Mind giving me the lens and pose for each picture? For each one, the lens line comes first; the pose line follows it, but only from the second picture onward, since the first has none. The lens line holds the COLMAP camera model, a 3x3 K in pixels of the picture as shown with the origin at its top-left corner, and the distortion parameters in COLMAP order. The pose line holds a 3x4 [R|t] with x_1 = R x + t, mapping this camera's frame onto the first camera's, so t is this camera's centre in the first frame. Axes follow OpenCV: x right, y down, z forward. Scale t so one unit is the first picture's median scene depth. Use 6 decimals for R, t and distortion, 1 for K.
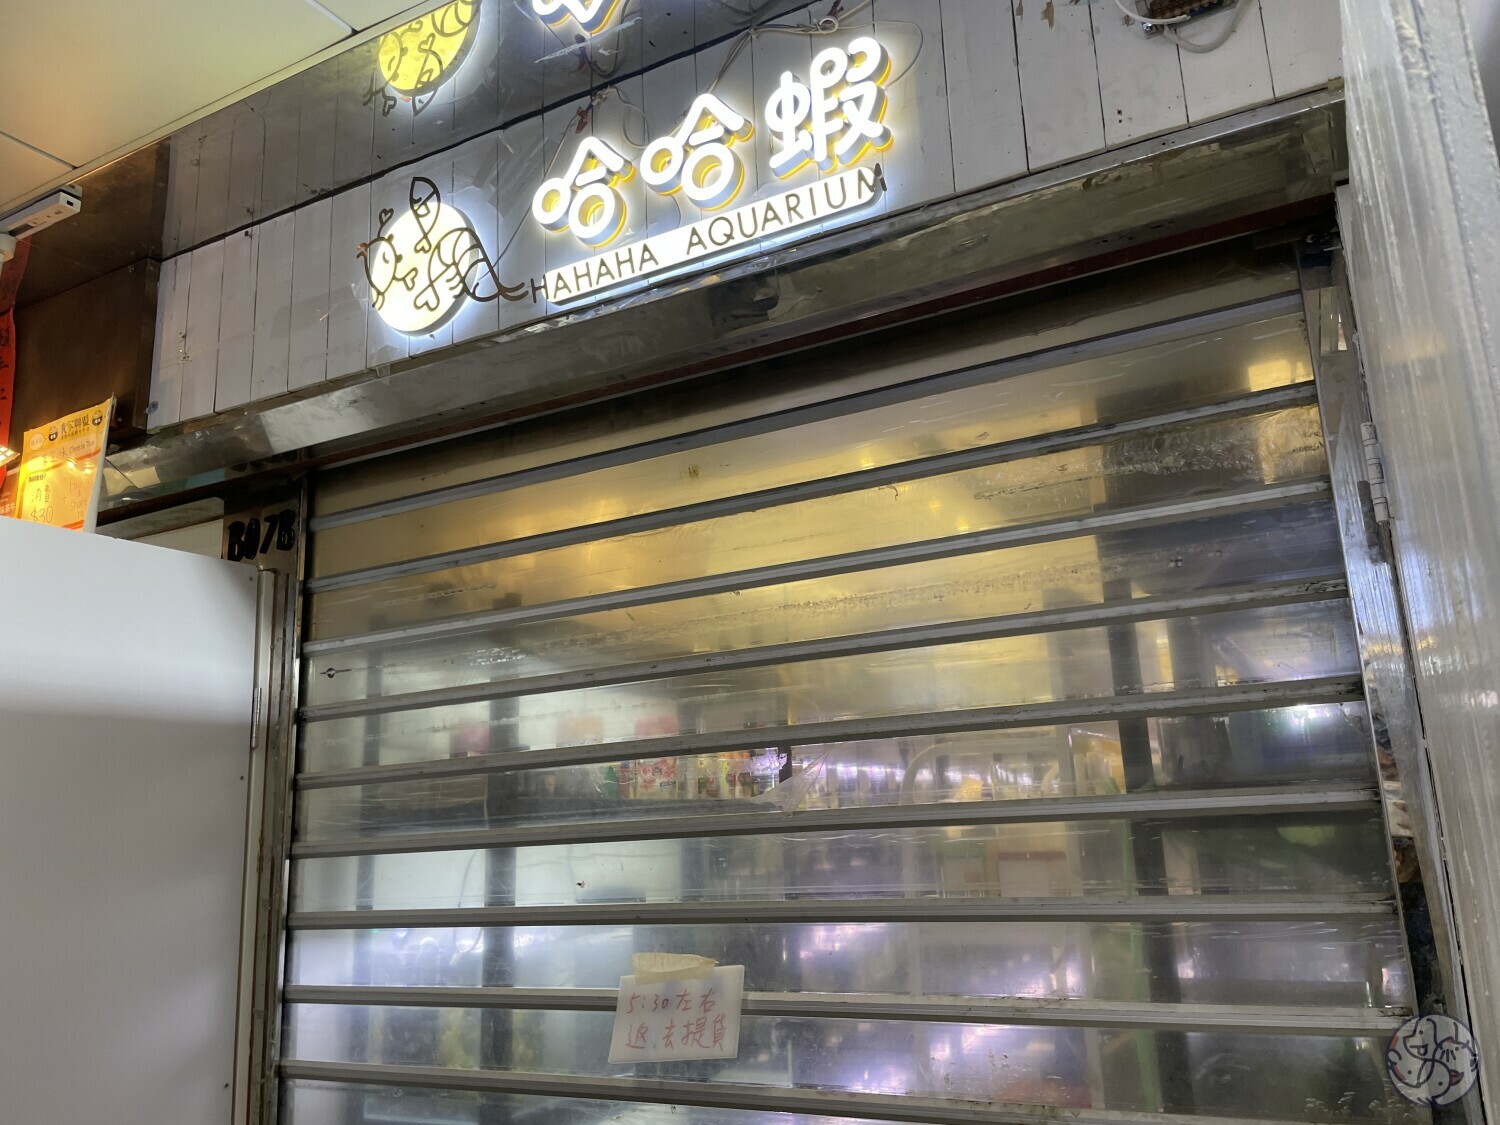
lens RADIAL K [[1176.7, 0, 750.0], [0, 1176.7, 562.5], [0, 0, 1]] dist [-0.006518, -0.004561]
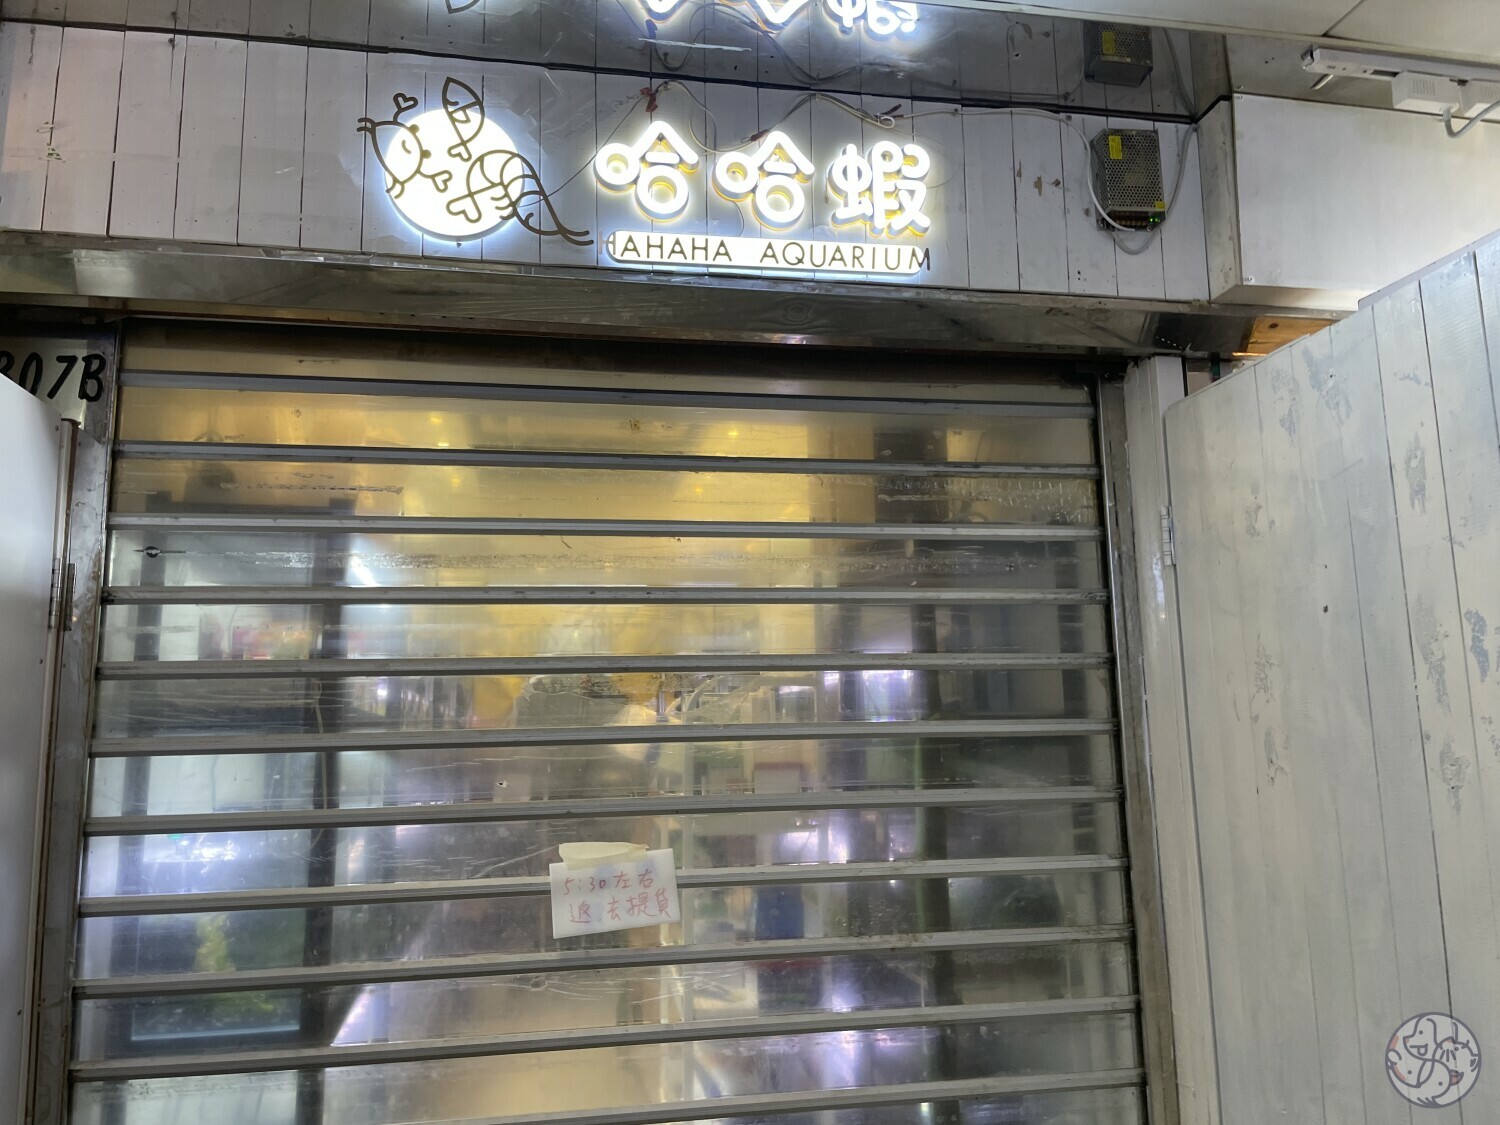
lens RADIAL K [[1176.7, 0, 750.0], [0, 1176.7, 562.5], [0, 0, 1]] dist [-0.006518, -0.004561]
pose [[0.775465, 0.126298, 0.618630, -0.718098], [-0.157245, 0.987549, -0.004505, 0.045172], [-0.611496, -0.093783, 0.785670, 0.031041]]
